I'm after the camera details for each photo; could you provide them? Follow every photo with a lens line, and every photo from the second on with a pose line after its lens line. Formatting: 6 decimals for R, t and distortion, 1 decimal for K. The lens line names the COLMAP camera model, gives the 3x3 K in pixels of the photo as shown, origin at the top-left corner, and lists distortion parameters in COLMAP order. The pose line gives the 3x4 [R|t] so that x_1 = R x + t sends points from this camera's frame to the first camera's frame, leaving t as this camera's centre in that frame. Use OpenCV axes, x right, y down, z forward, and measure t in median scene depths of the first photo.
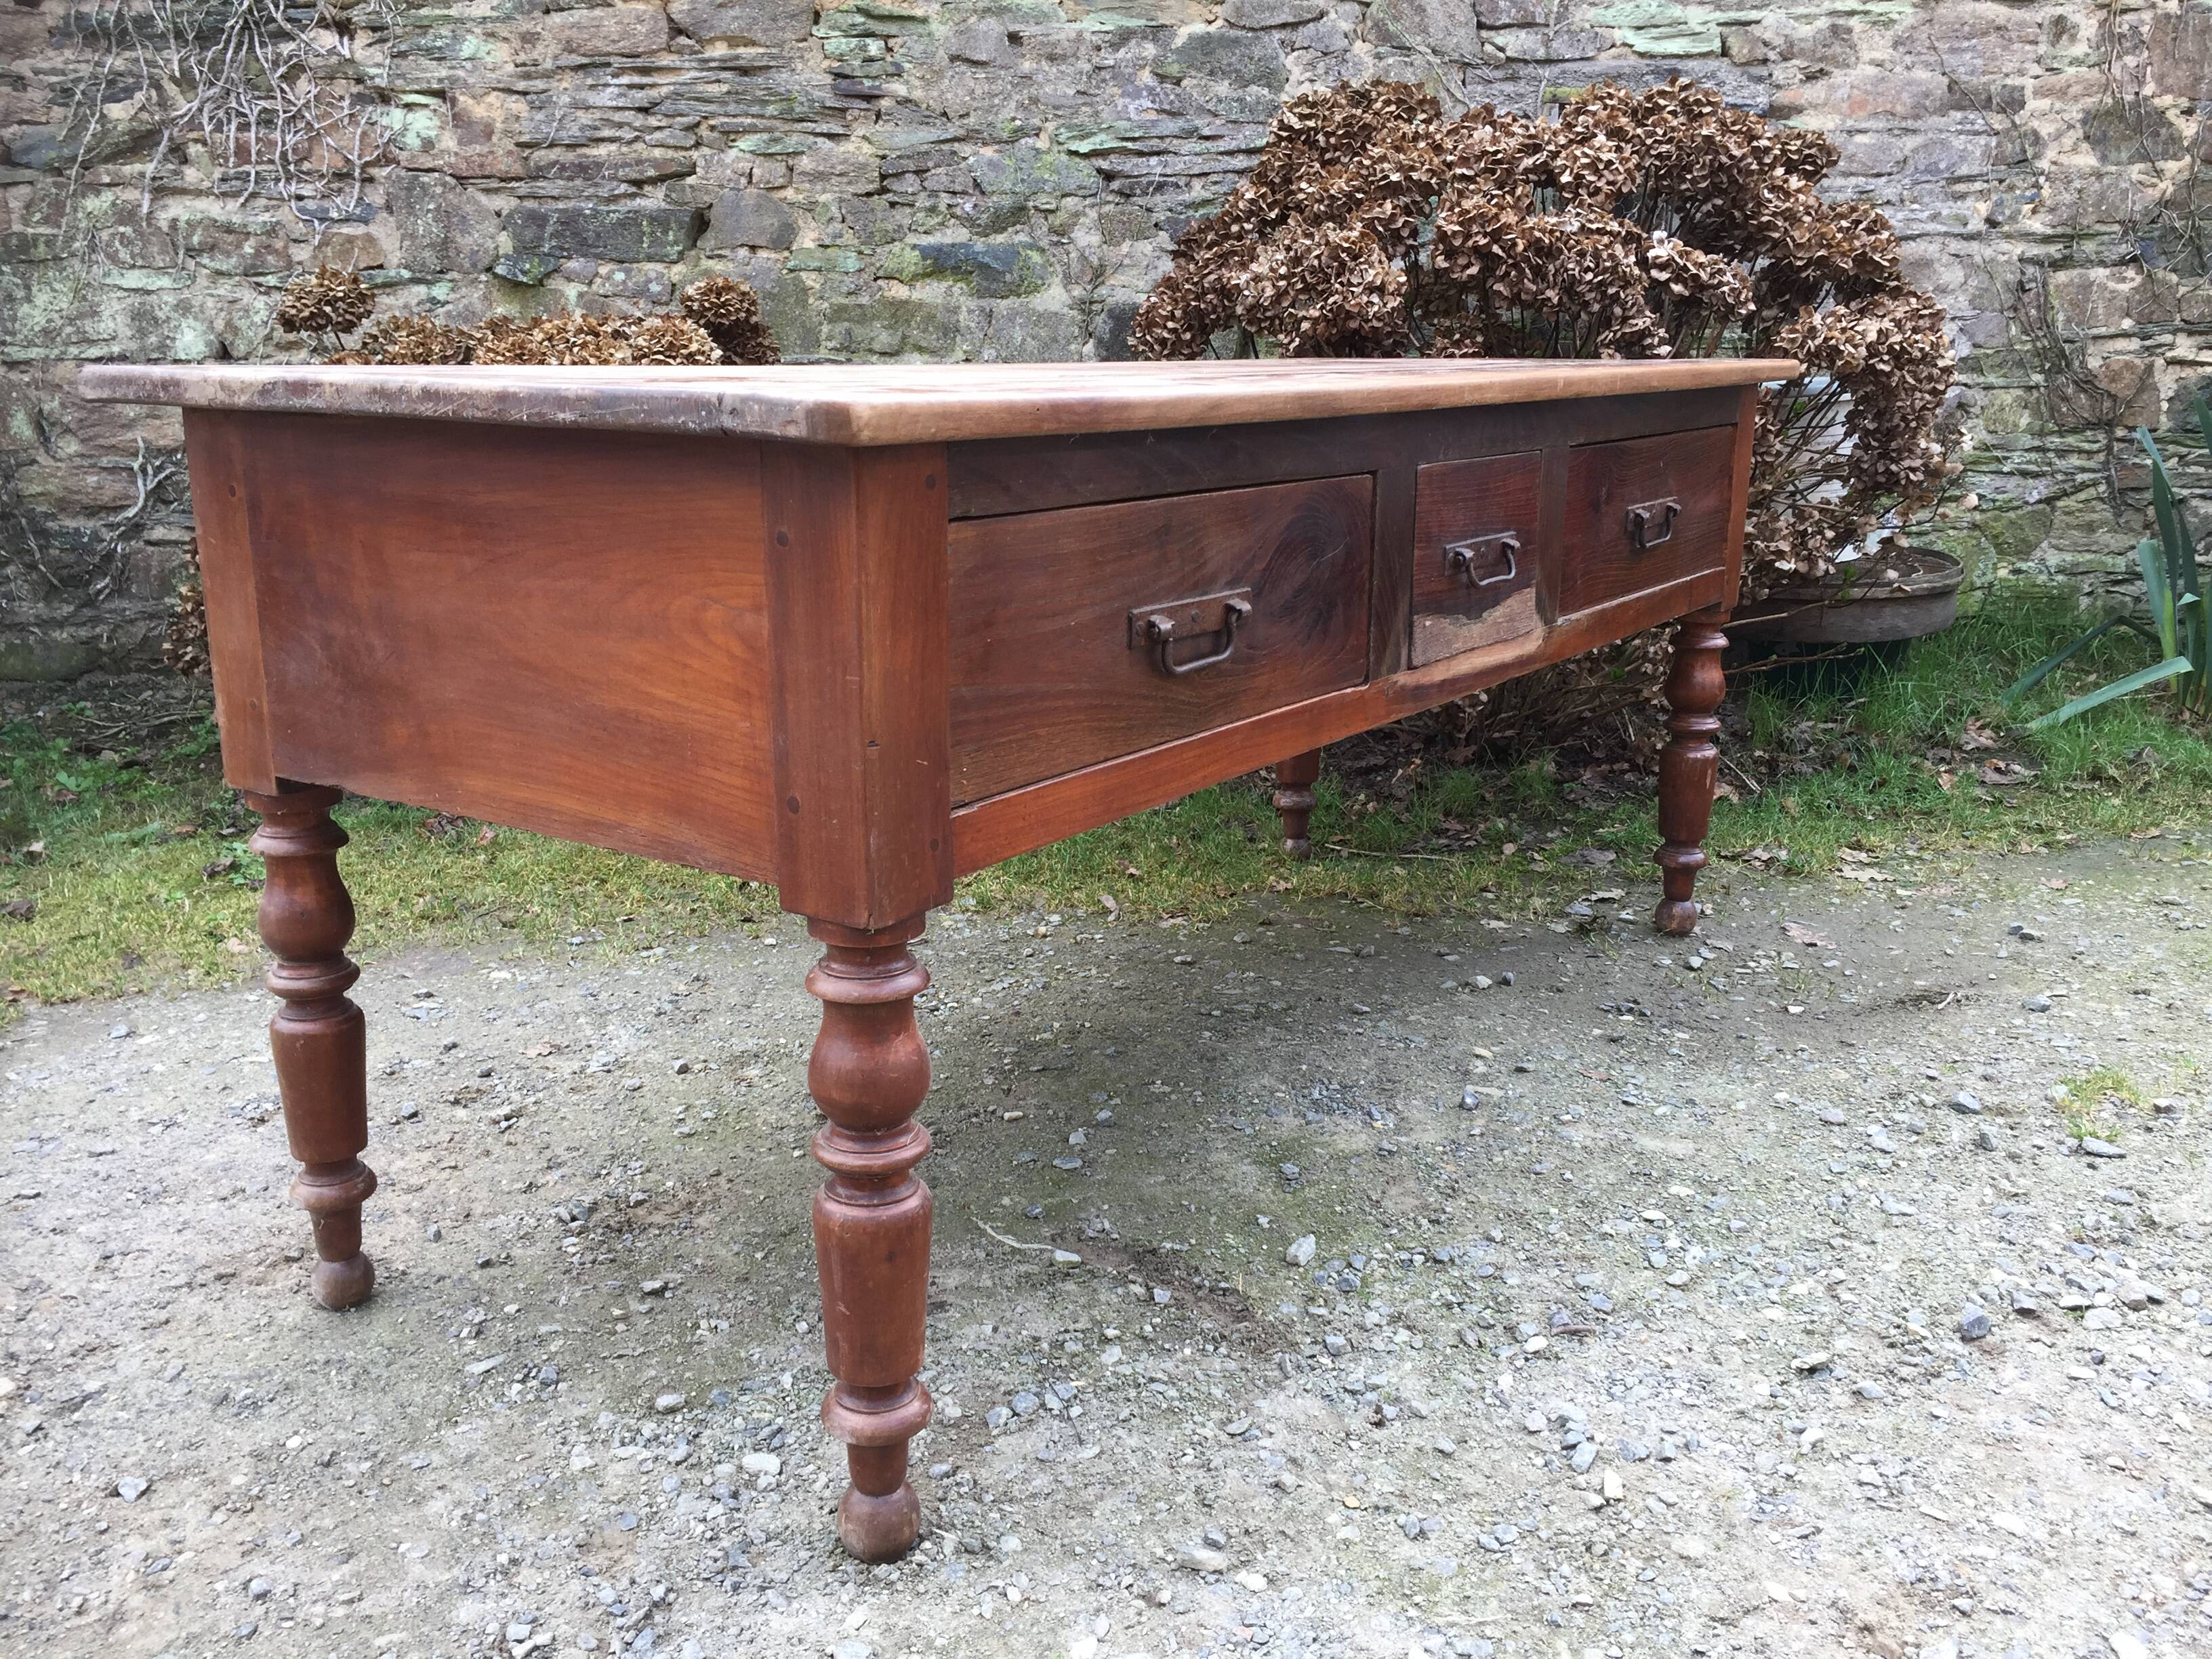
lens RADIAL K [[1926.2, 0, 1110.6], [0, 1926.2, 834.2], [0, 0, 1]] dist [0.087568, -0.115444]
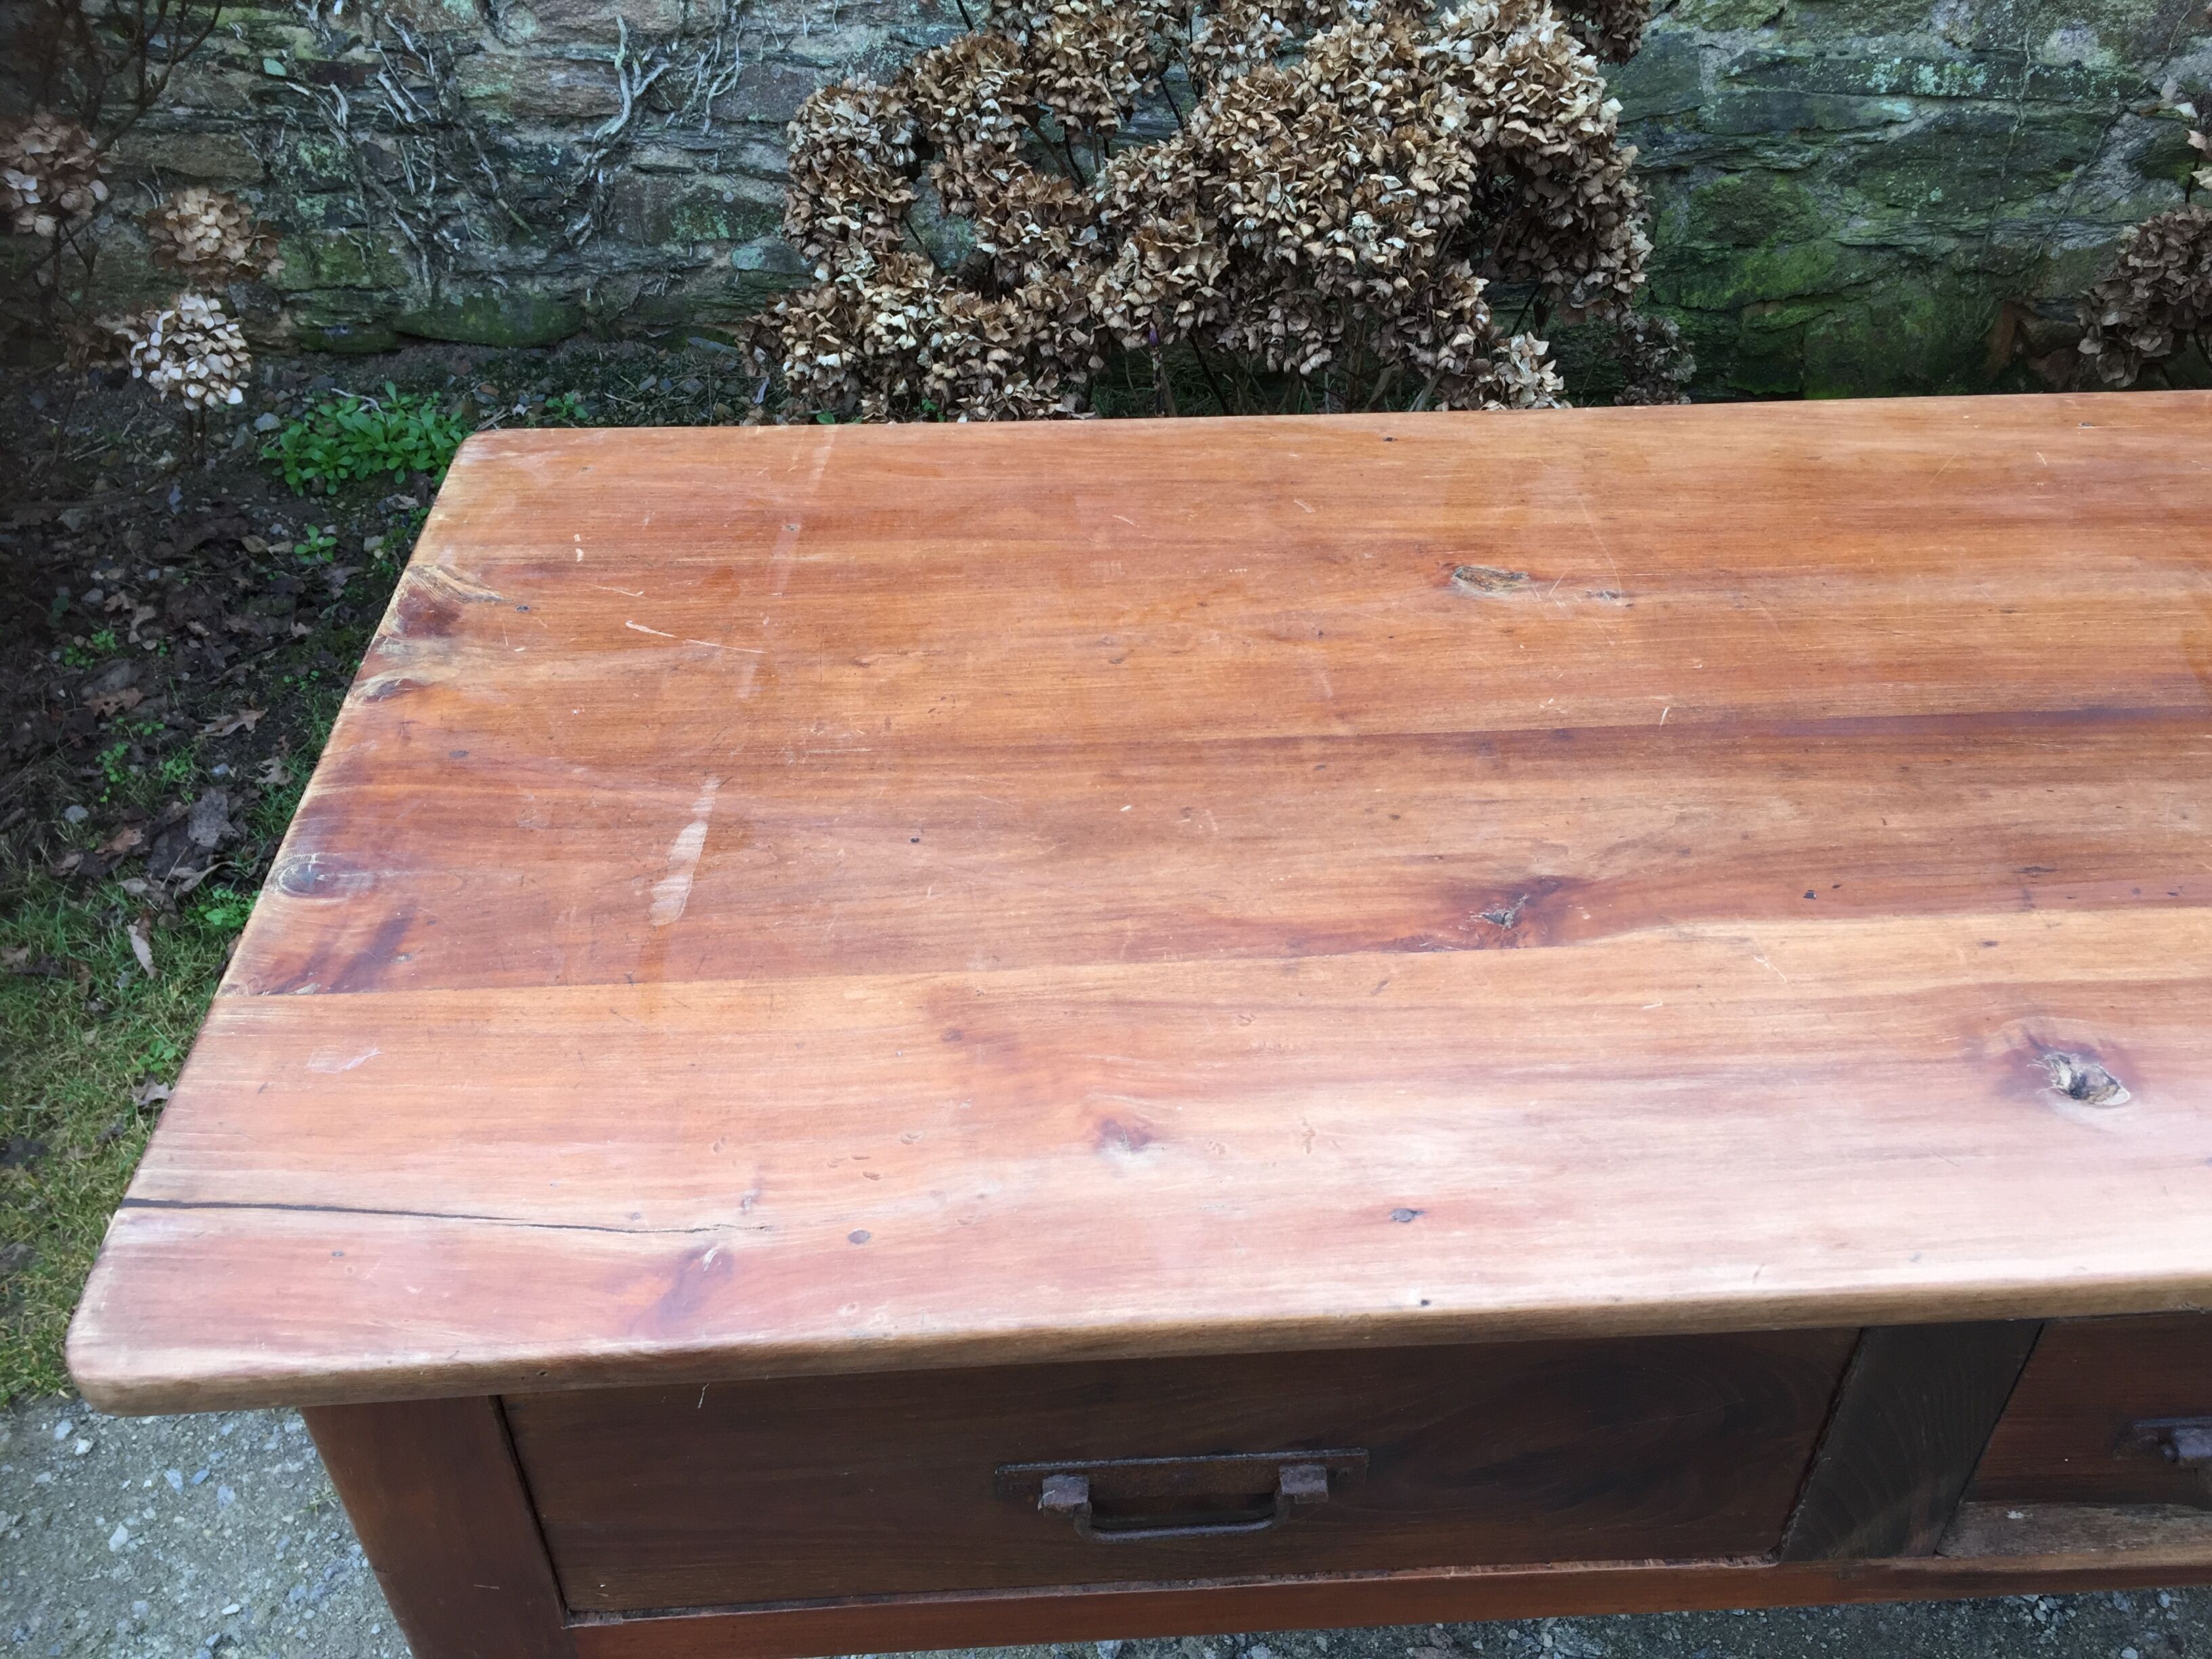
lens RADIAL K [[1919.4, 0, 1092.5], [0, 1919.4, 828.5], [0, 0, 1]] dist [0.092646, -0.128893]
pose [[0.983396, 0.116246, -0.139353, -0.214001], [-0.046458, 0.903577, 0.425900, -0.251866], [0.175425, -0.412354, 0.893974, 0.315725]]
